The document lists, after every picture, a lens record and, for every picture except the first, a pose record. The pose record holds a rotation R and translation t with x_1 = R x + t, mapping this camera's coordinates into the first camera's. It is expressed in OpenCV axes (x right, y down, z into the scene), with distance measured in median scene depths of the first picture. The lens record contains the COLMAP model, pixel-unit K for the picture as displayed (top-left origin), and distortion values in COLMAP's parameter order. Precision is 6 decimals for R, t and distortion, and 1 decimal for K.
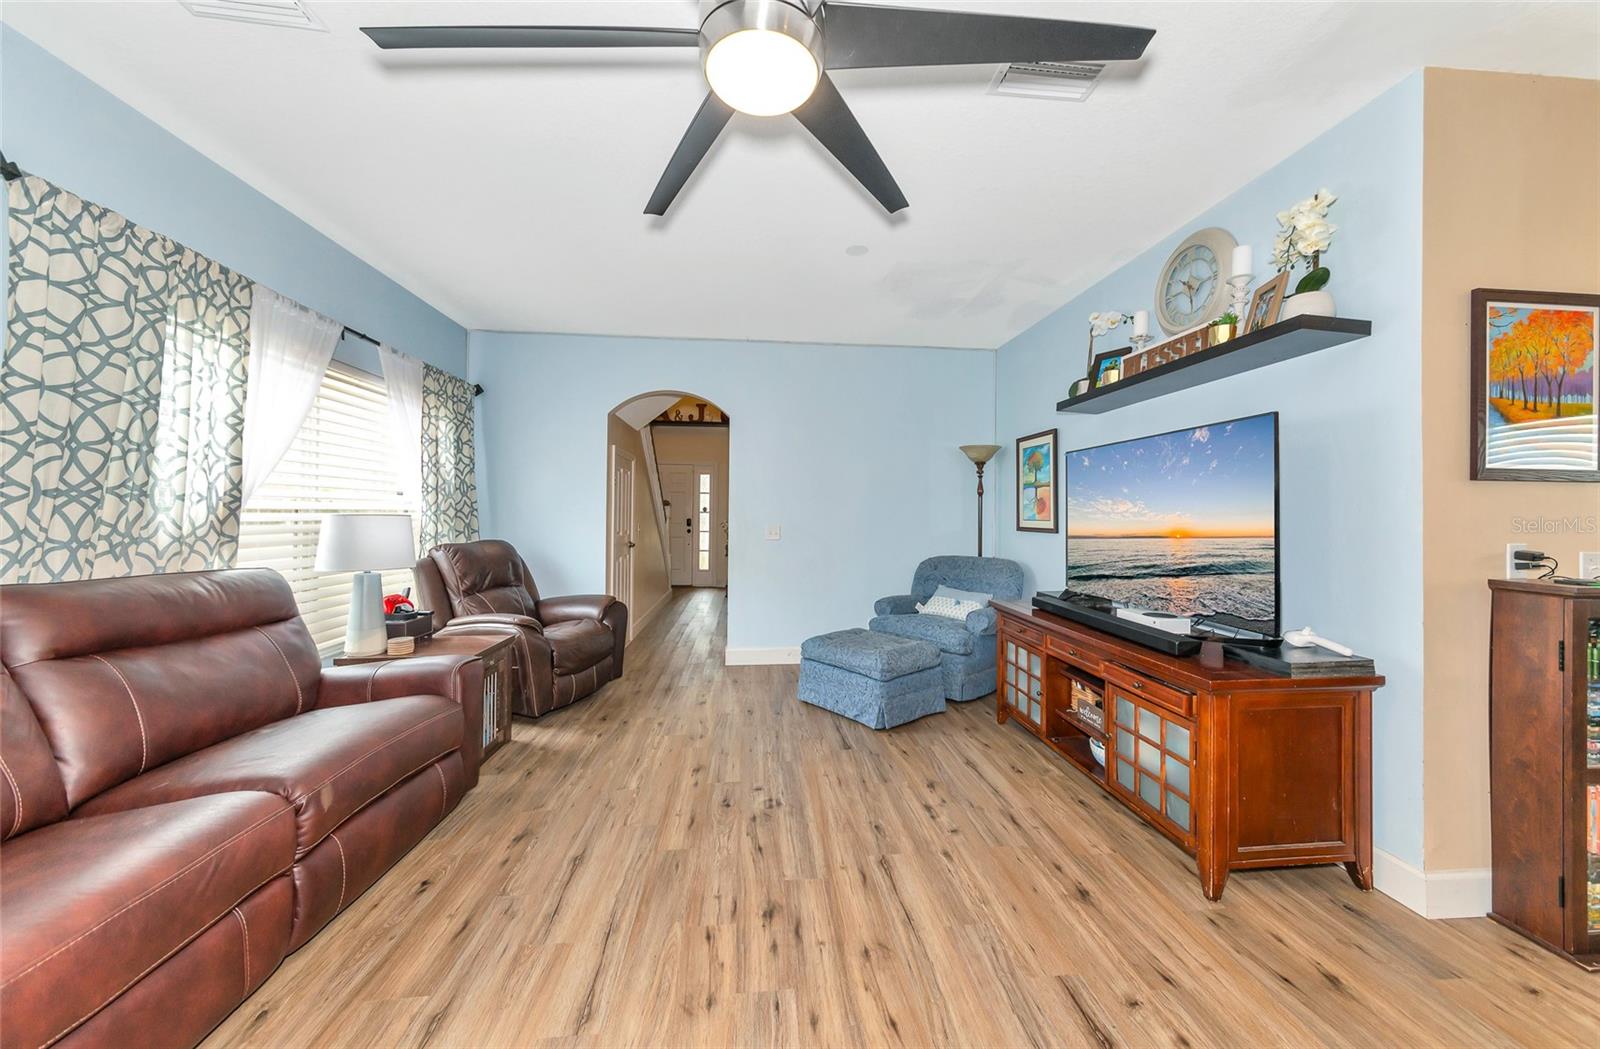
lens RADIAL K [[574.6, 0, 795.9], [0, 574.6, 493.3], [0, 0, 1]] dist [0.001724, 0.001654]
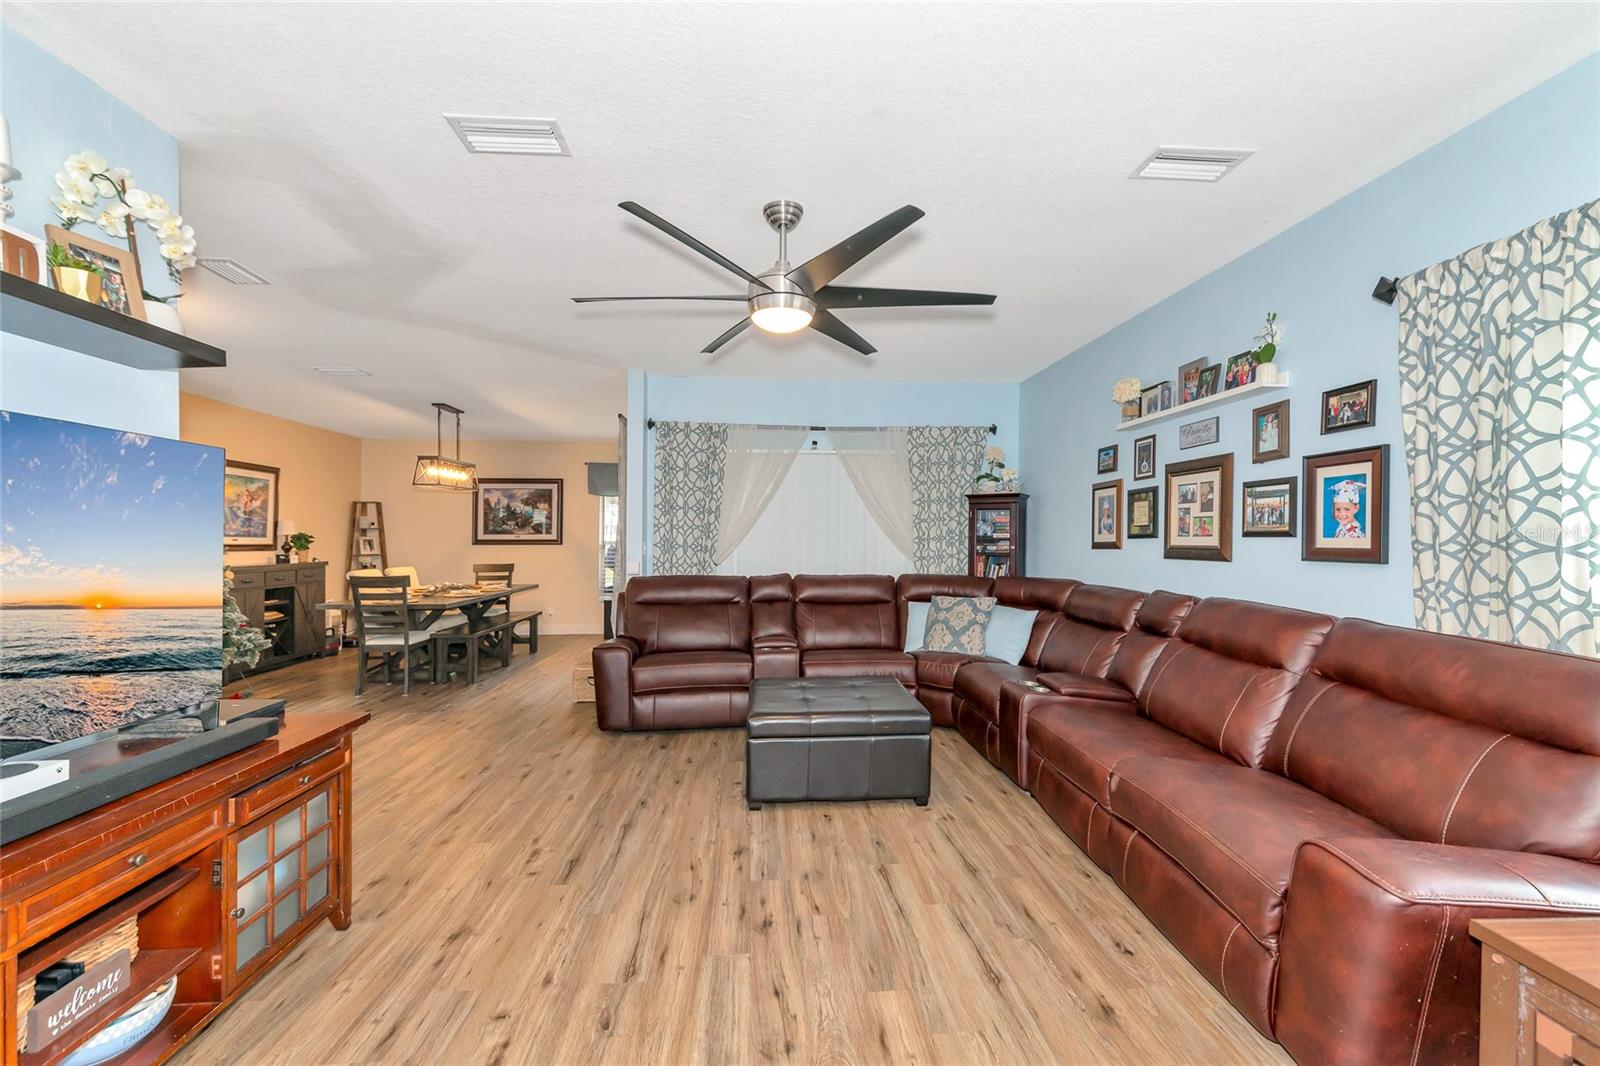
lens RADIAL K [[659.1, 0, 848.0], [0, 659.1, 495.0], [0, 0, 1]] dist [0.017653, 0.000058]
pose [[-0.997726, -0.012972, -0.066137, -0.079583], [-0.006049, 0.994577, -0.103825, 0.031381], [0.067126, -0.103188, -0.992394, 1.757202]]
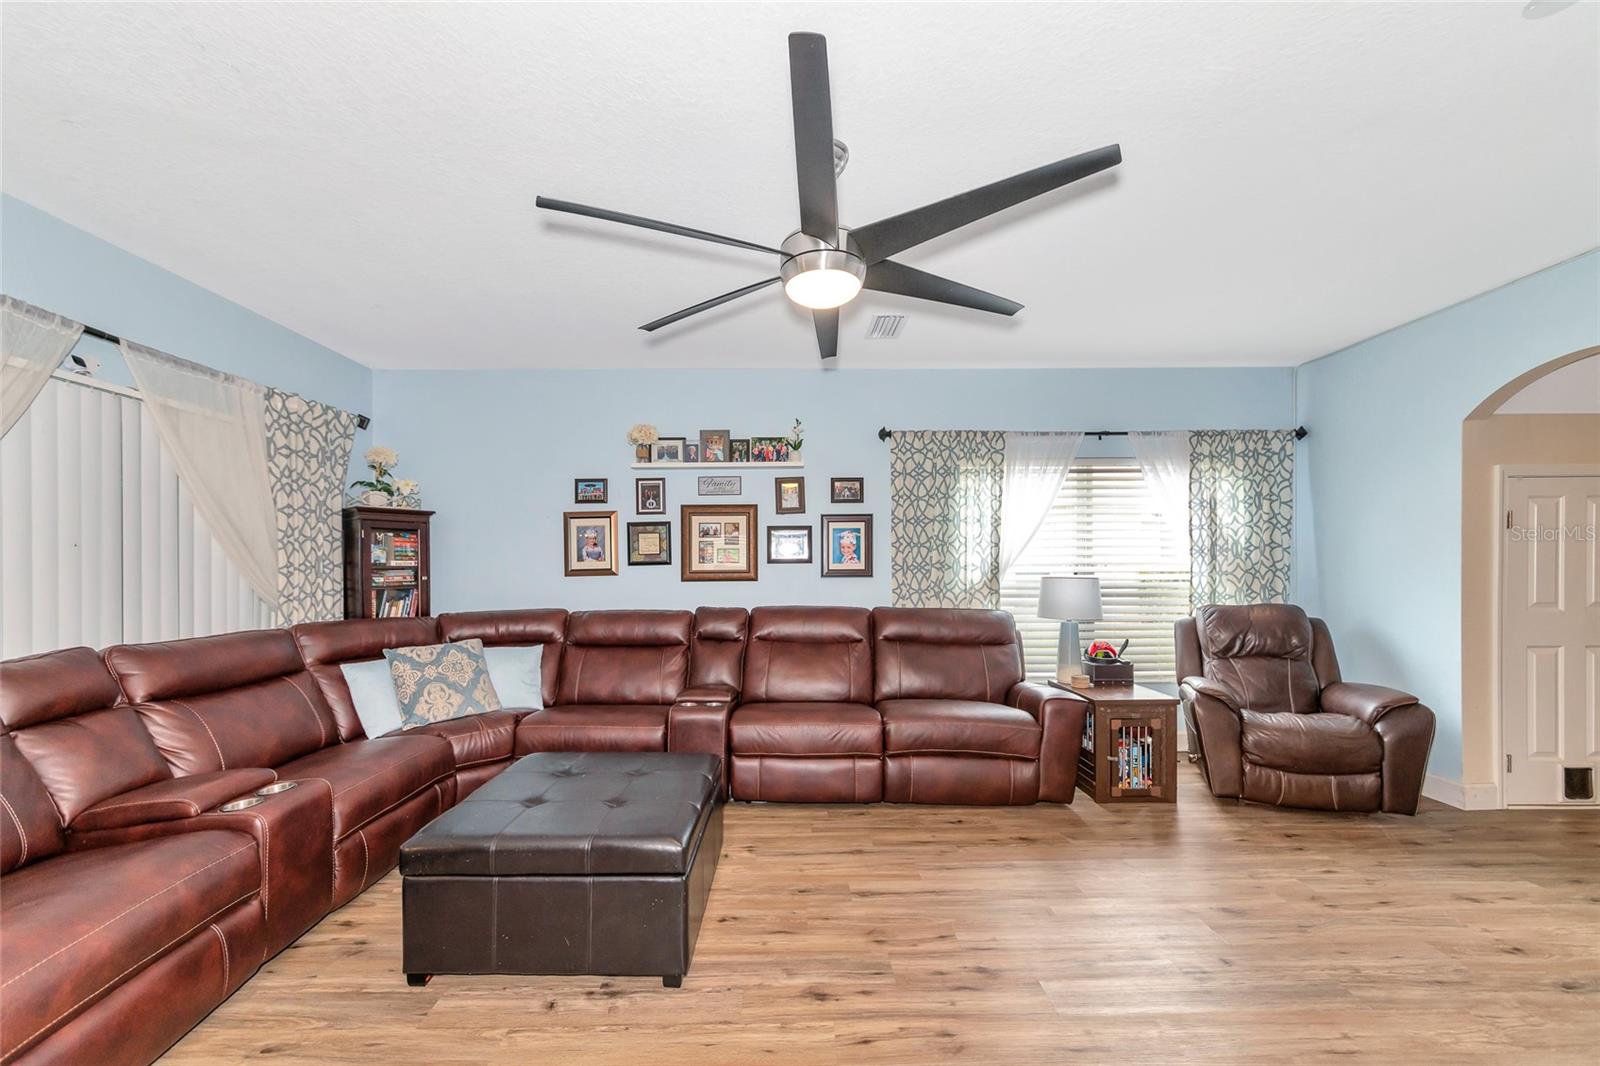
lens RADIAL K [[582.2, 0, 790.6], [0, 582.2, 531.2], [0, 0, 1]] dist [-0.000472, 0.000065]
pose [[-0.070841, -0.067925, -0.995172, 0.803112], [0.043847, 0.996502, -0.071137, -0.000778], [0.996523, -0.048675, -0.067615, 0.568855]]
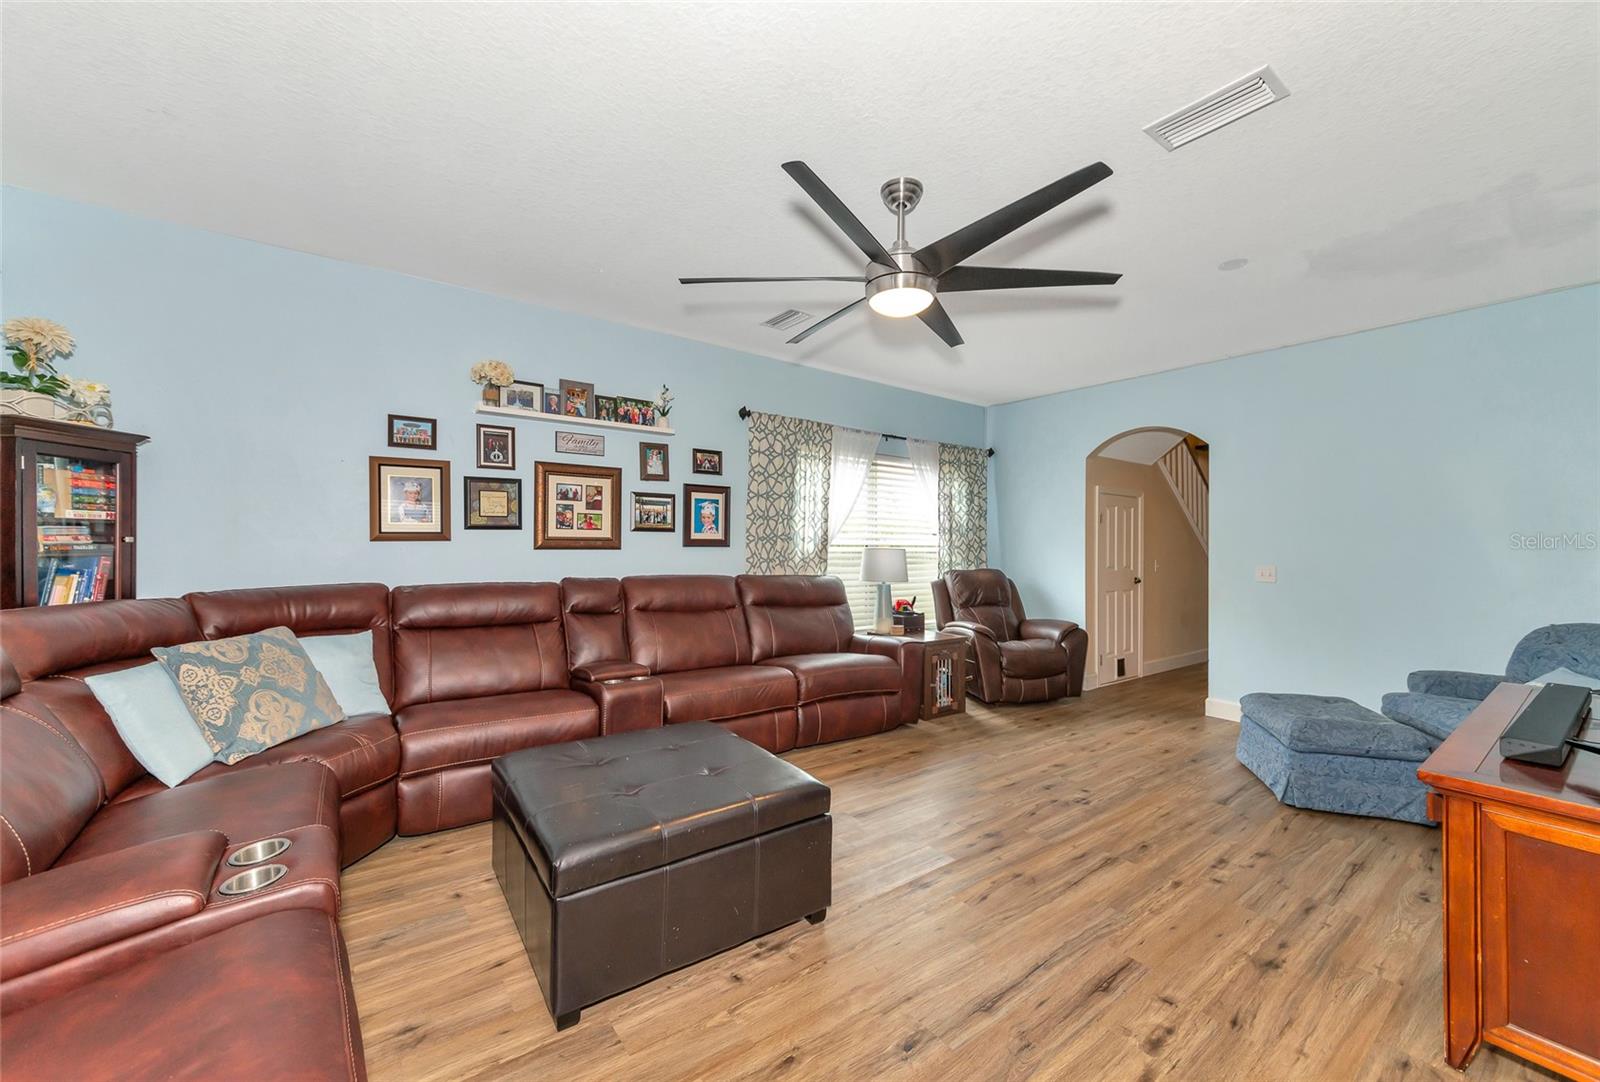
lens RADIAL K [[591.2, 0, 788.9], [0, 591.2, 498.7], [0, 0, 1]] dist [0.000682, -0.000498]
pose [[0.502421, -0.064772, -0.862194, 0.749170], [0.023611, 0.997846, -0.061204, -0.010290], [0.864301, 0.010393, 0.502868, -0.120848]]
